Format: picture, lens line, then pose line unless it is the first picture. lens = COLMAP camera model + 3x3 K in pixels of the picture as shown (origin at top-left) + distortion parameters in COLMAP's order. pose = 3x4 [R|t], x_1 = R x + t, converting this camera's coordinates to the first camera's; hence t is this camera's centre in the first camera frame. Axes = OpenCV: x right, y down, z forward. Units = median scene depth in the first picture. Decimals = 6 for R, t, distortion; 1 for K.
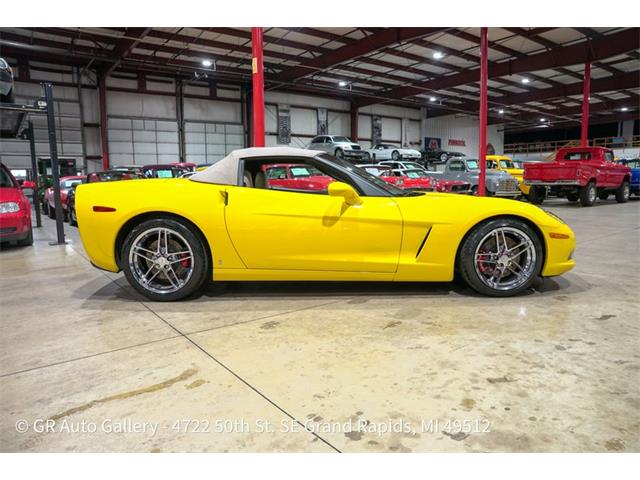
lens RADIAL K [[437.2, 0, 319.2], [0, 437.2, 241.1], [0, 0, 1]] dist [-0.136084, 0.103592]
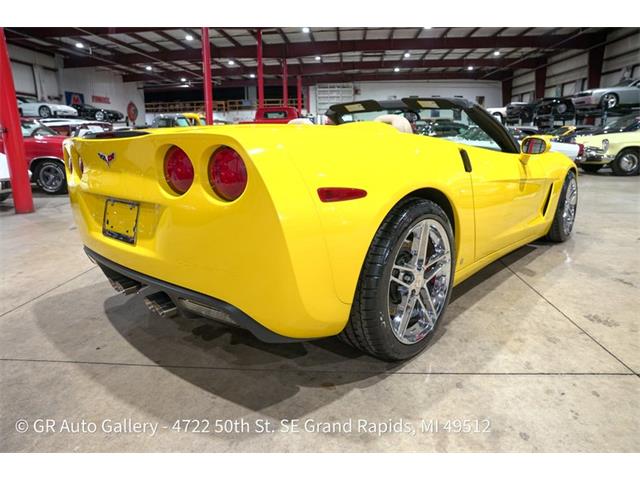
lens RADIAL K [[437.2, 0, 321.2], [0, 437.2, 240.0], [0, 0, 1]] dist [-0.136084, 0.103592]
pose [[0.660831, -0.168549, 0.731364, -0.138931], [0.104518, 0.985629, 0.132708, -0.014849], [-0.743221, -0.011257, 0.668951, 0.123131]]
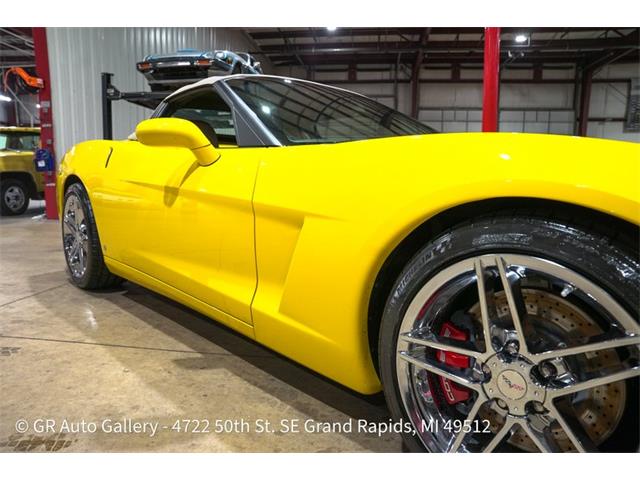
lens RADIAL K [[437.2, 0, 319.7], [0, 437.2, 238.1], [0, 0, 1]] dist [-0.136084, 0.103592]
pose [[0.709030, 0.112185, -0.696198, 0.085653], [-0.114646, 0.992468, 0.043167, -0.006443], [0.695797, 0.049209, 0.716551, 0.125624]]
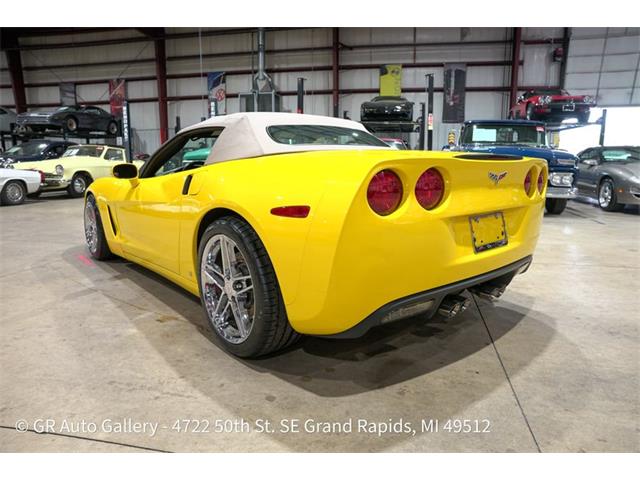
lens RADIAL K [[437.2, 0, 322.2], [0, 437.2, 240.9], [0, 0, 1]] dist [-0.136084, 0.103592]
pose [[-0.652790, -0.125978, 0.746990, -0.150978], [0.114379, 0.958380, 0.261583, -0.039943], [-0.748854, 0.256199, -0.611212, 0.301692]]
